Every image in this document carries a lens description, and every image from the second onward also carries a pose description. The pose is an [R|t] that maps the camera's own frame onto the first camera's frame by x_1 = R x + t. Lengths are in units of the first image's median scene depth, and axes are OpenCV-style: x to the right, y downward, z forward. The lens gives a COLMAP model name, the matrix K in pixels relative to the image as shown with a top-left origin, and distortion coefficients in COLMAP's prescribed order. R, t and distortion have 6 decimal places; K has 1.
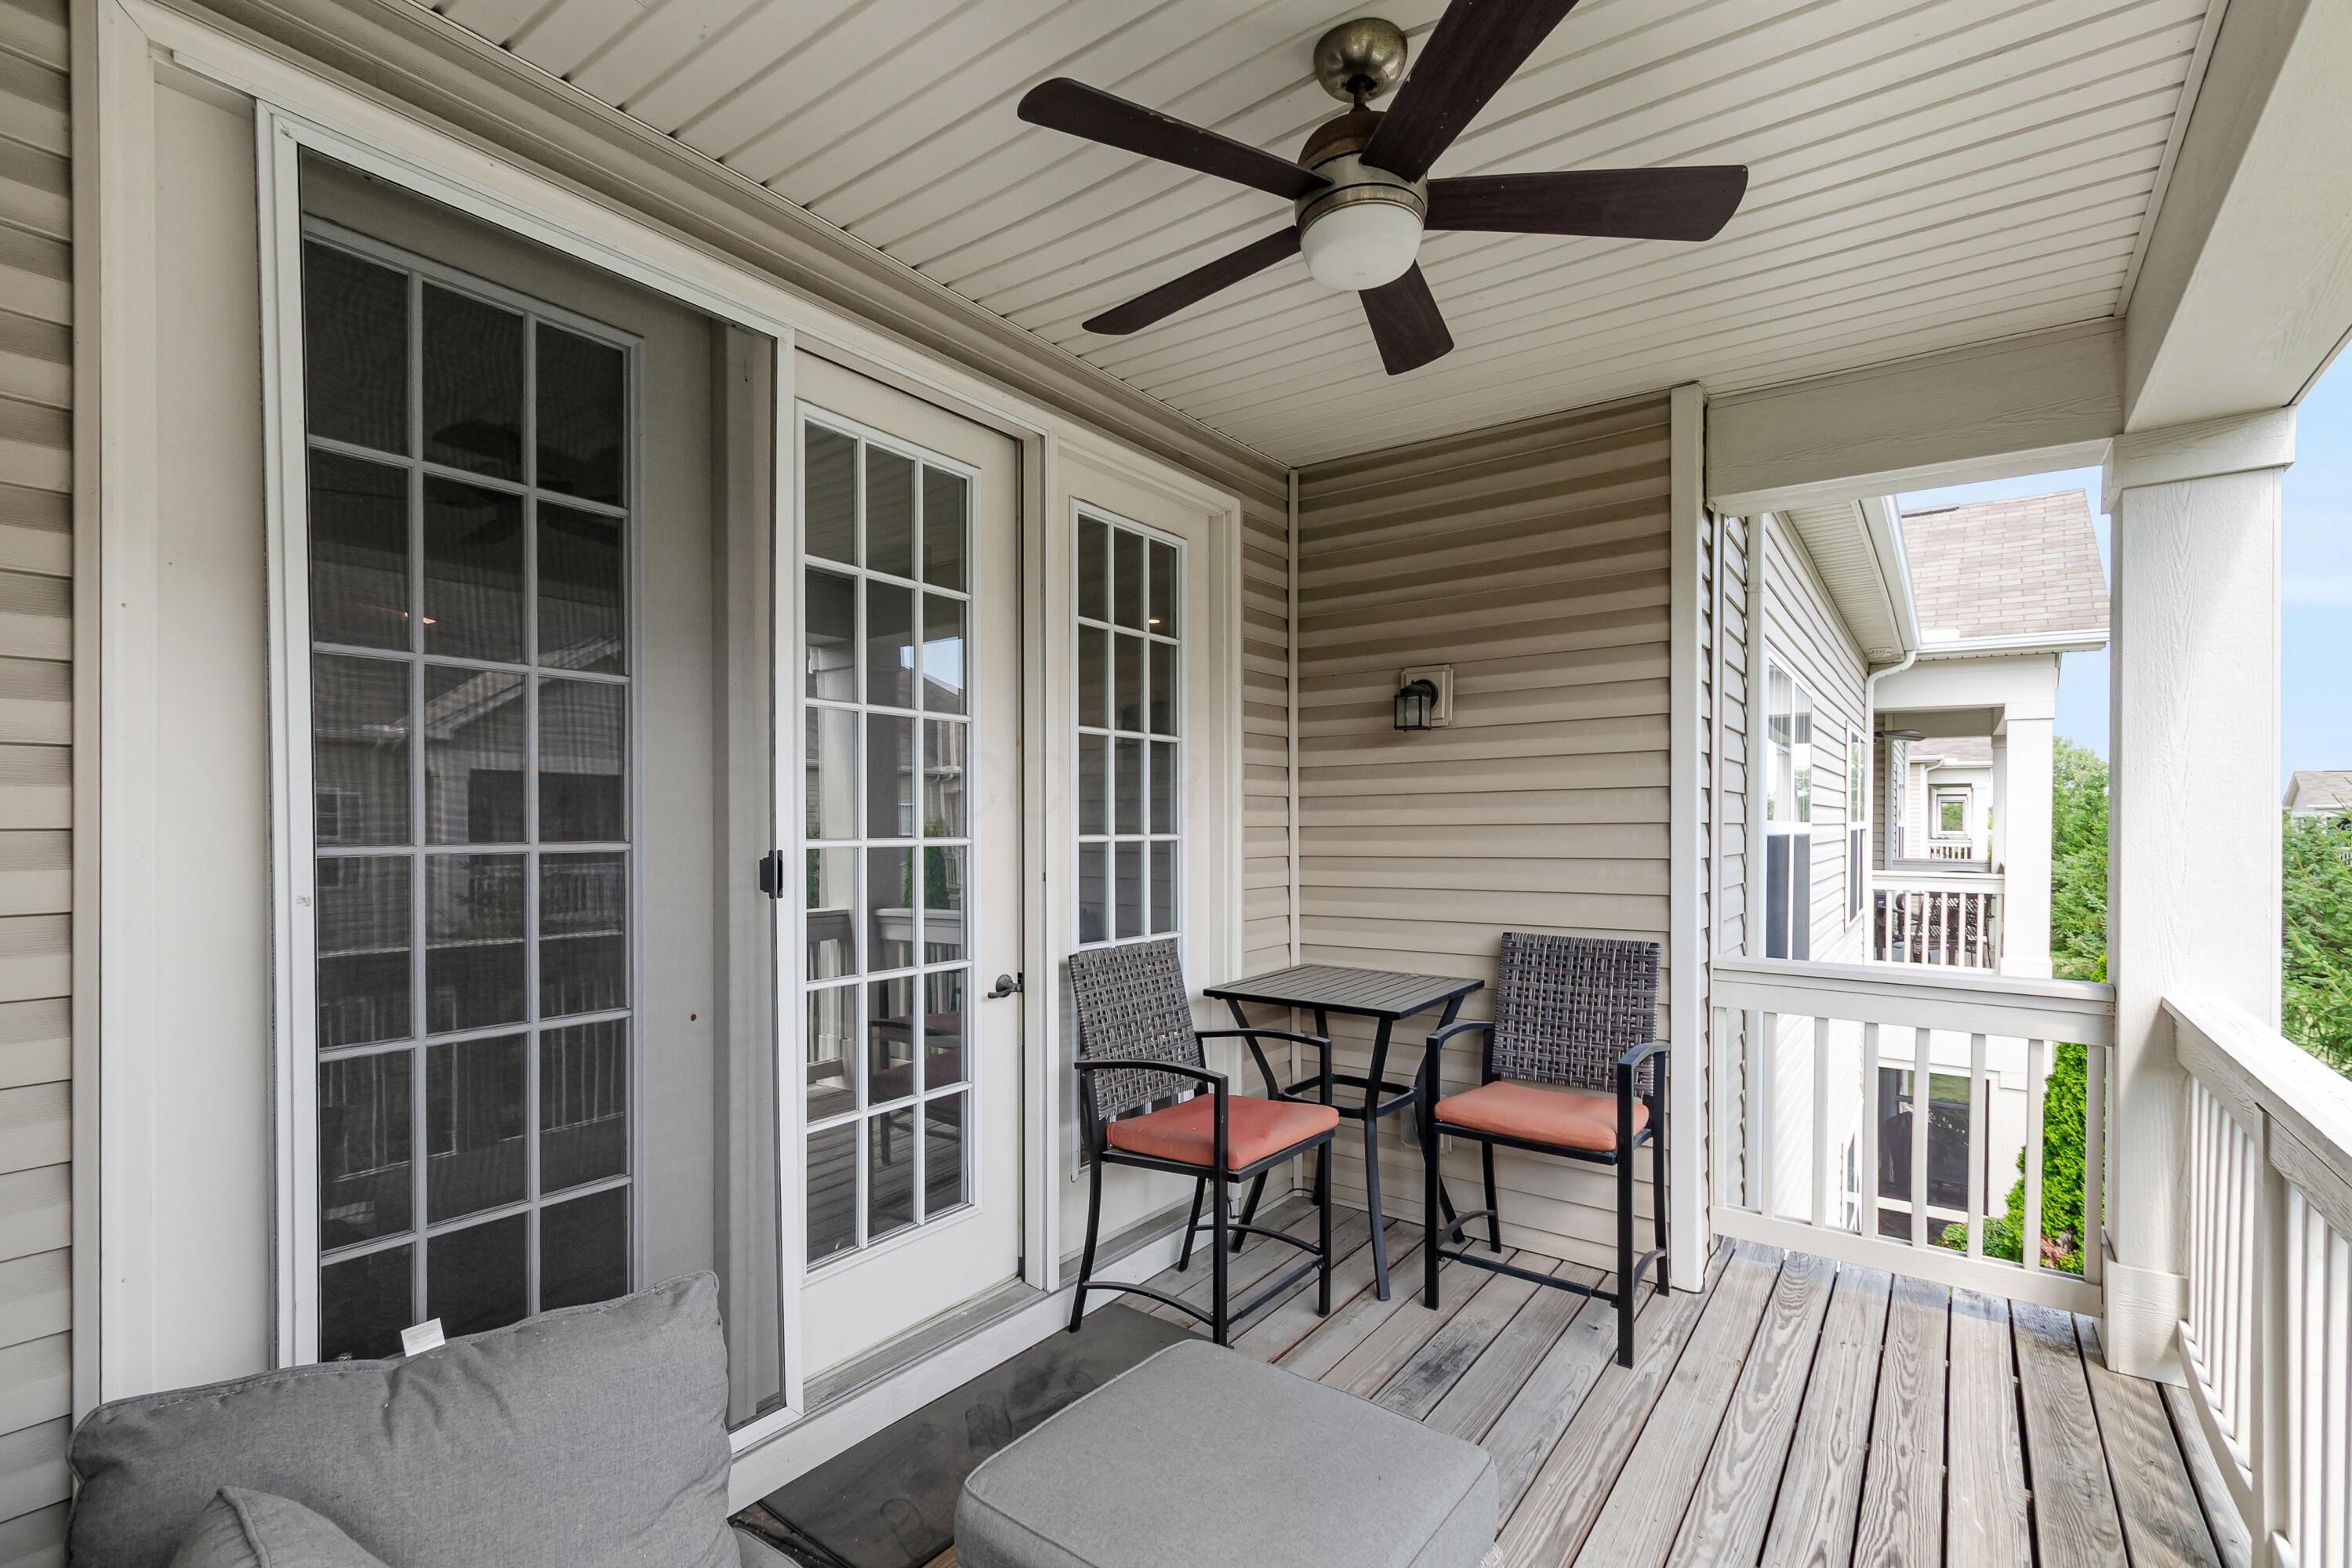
lens RADIAL K [[1049.4, 0, 1164.9], [0, 1049.4, 827.6], [0, 0, 1]] dist [-0.010774, 0.000354]
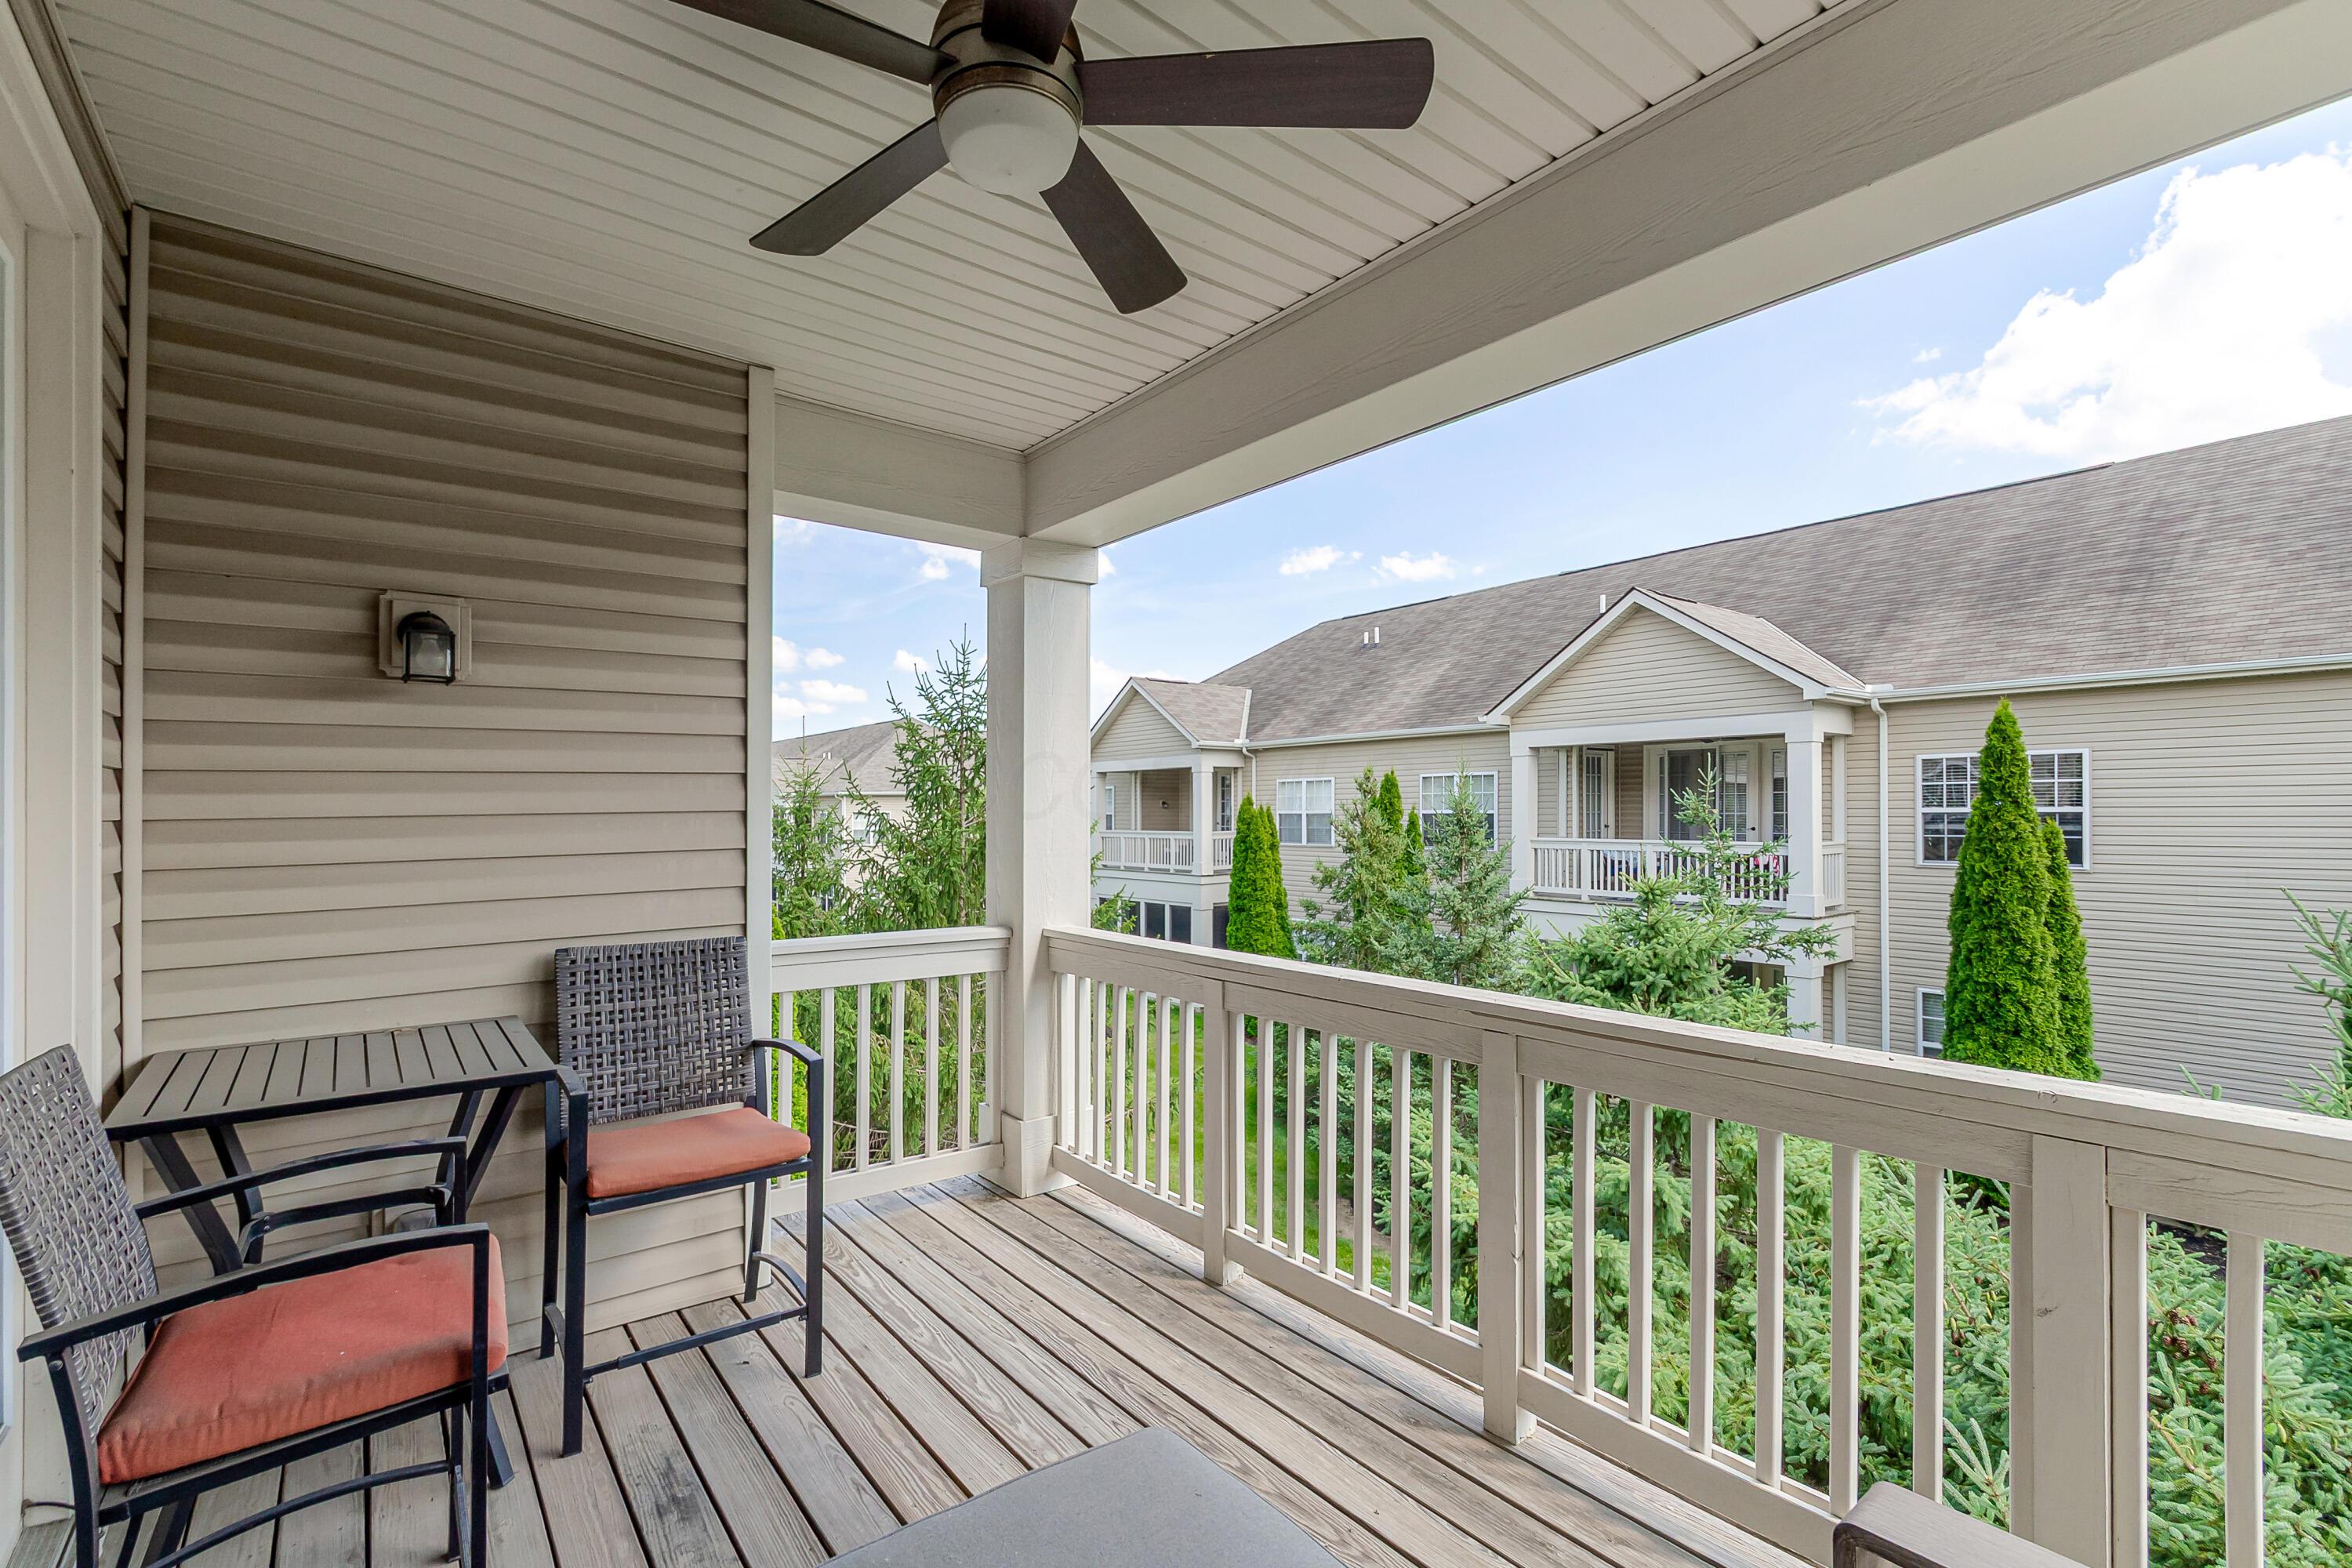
lens RADIAL K [[1049.4, 0, 1177.4], [0, 1049.4, 796.2], [0, 0, 1]] dist [-0.010774, 0.000354]
pose [[0.255711, 0.005241, 0.966739, -0.340730], [0.006729, 0.999951, -0.007201, -0.007874], [-0.966730, 0.008347, 0.255664, 0.356618]]
